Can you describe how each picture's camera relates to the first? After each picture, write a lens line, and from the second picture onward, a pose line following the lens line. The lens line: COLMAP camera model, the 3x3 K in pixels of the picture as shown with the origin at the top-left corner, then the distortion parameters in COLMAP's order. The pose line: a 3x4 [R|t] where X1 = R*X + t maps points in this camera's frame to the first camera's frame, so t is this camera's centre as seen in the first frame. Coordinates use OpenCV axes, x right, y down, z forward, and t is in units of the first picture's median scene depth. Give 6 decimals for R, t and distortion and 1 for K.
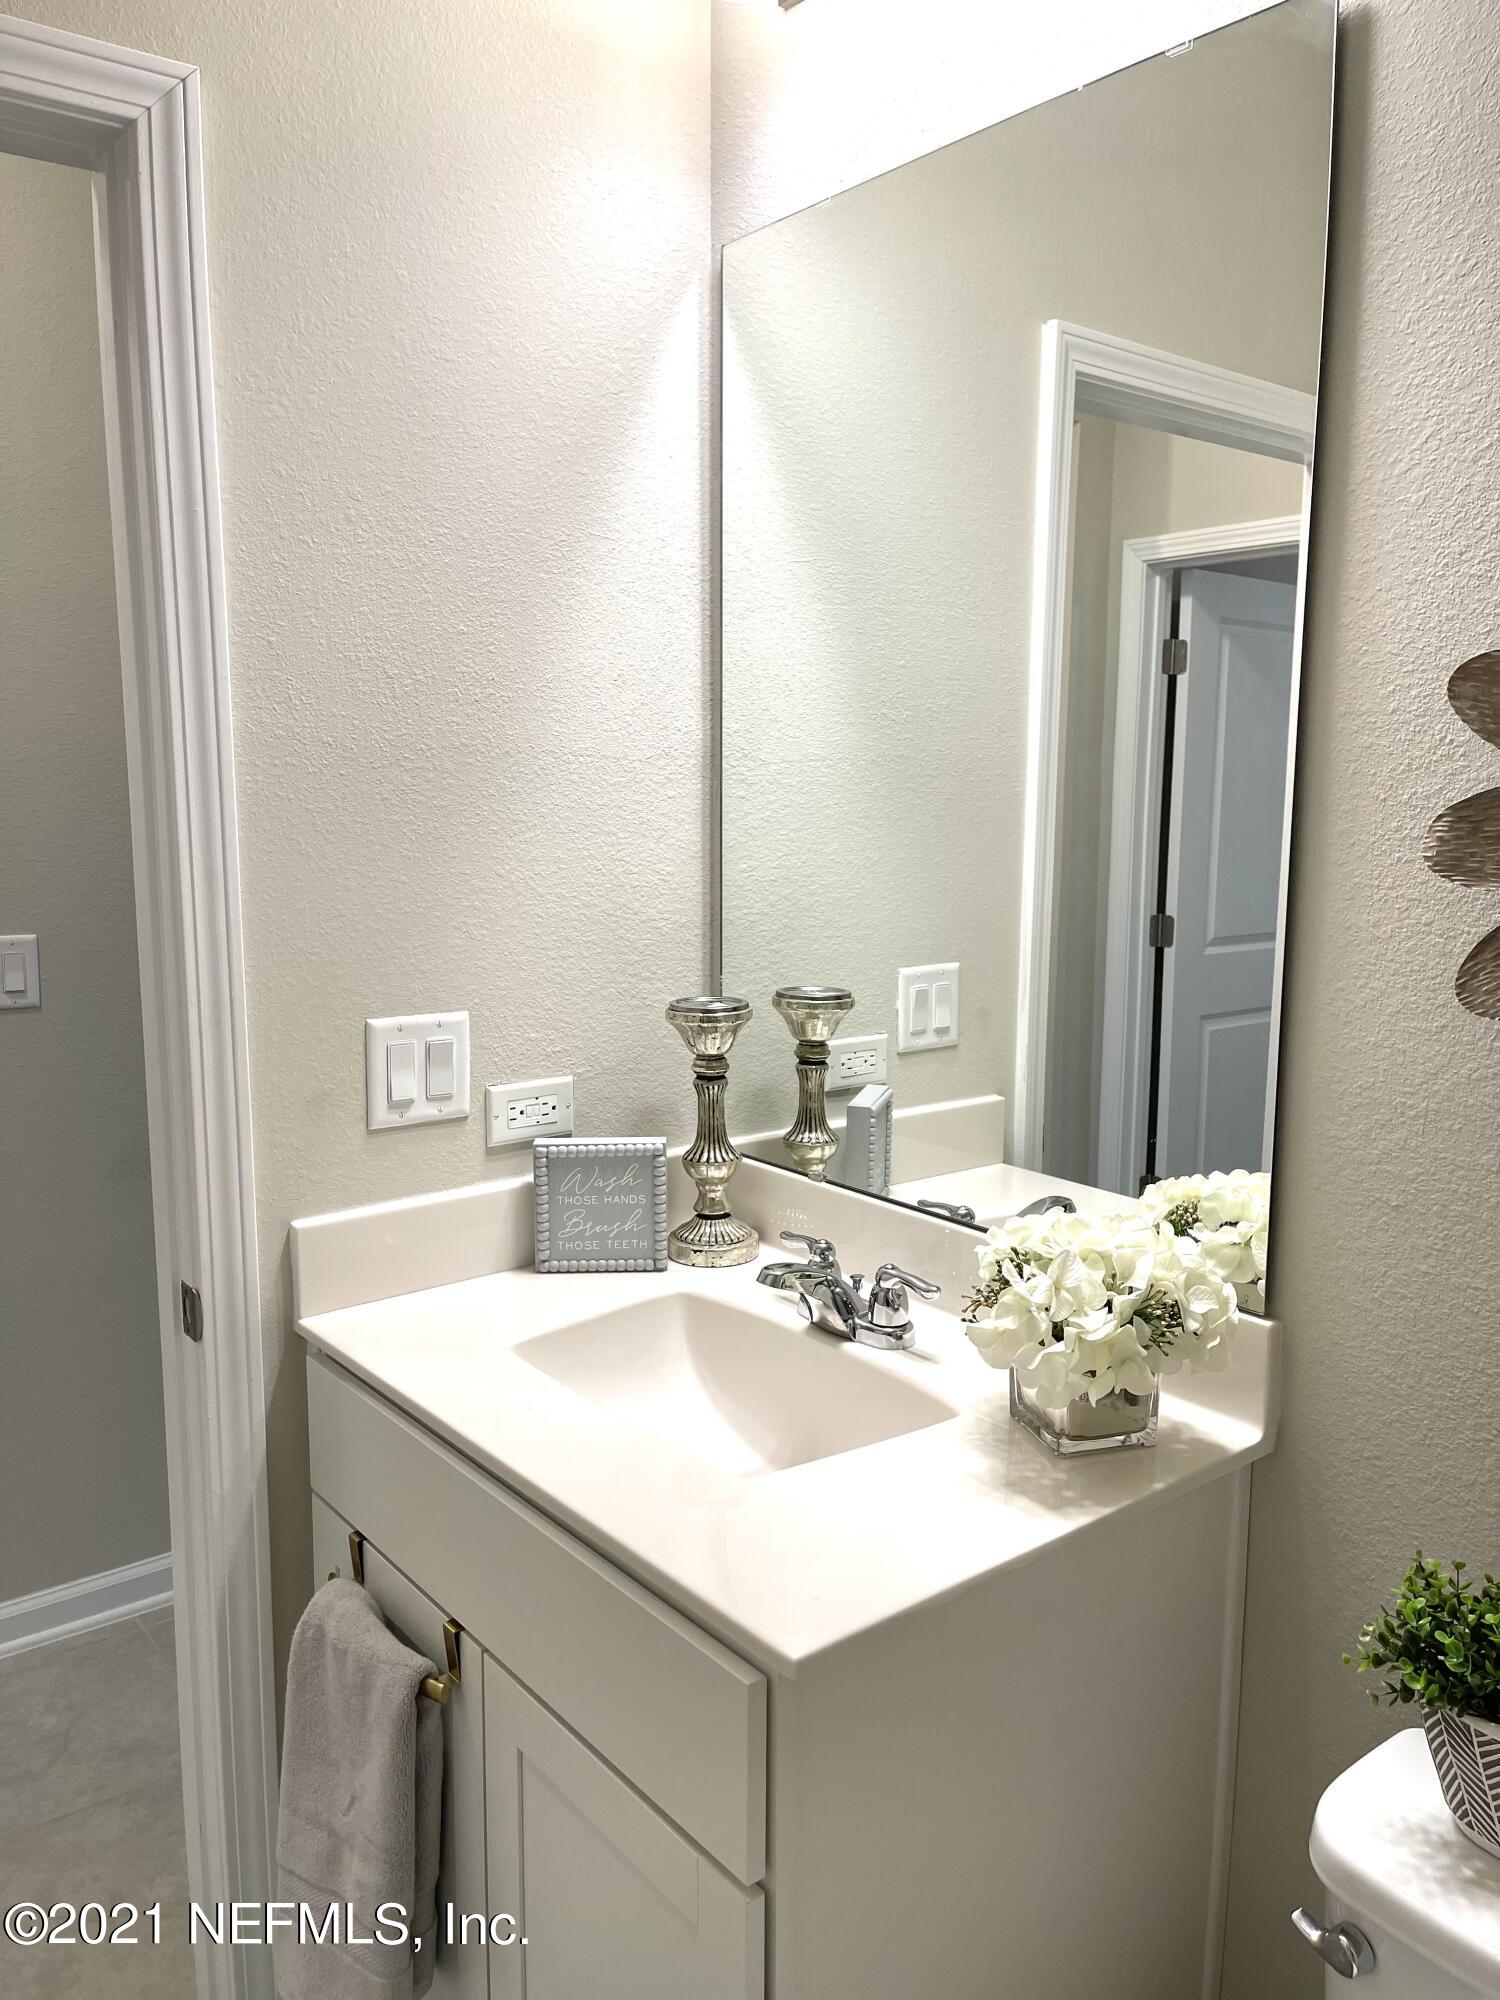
lens RADIAL K [[1518.1, 0, 749.6], [0, 1518.1, 1000.5], [0, 0, 1]] dist [0.046369, -0.024599]
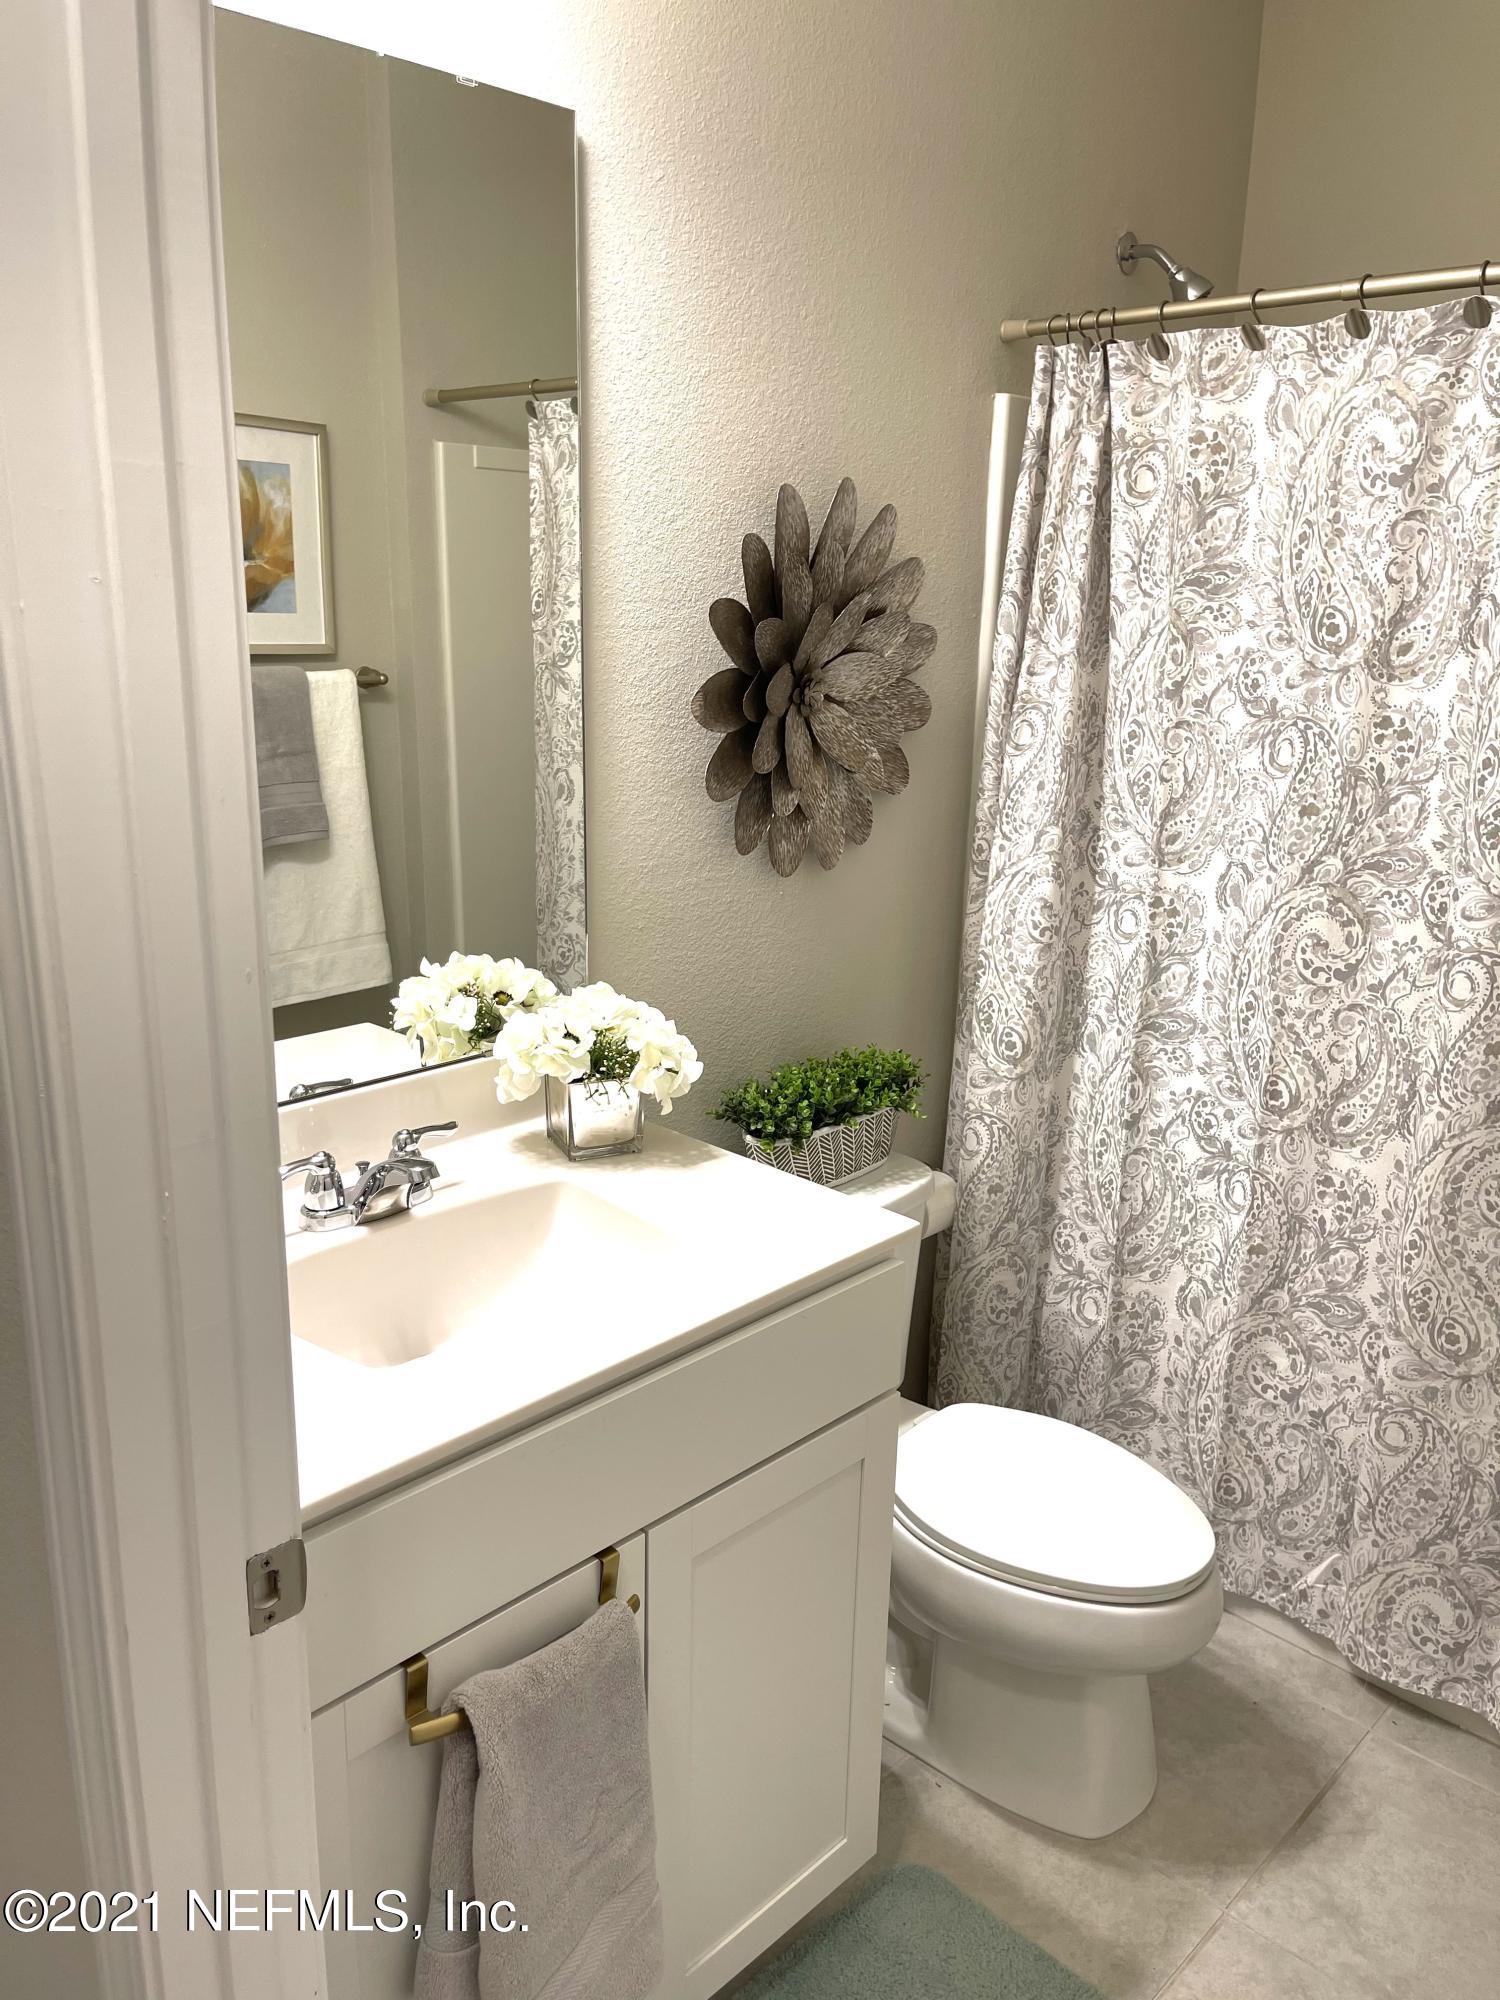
lens RADIAL K [[1518.1, 0, 743.2], [0, 1518.1, 1004.3], [0, 0, 1]] dist [0.046369, -0.024599]
pose [[-0.126584, -0.273088, 0.953624, -1.250609], [0.122697, 0.949664, 0.288241, -0.260753], [-0.984338, 0.153494, -0.086705, 1.090318]]
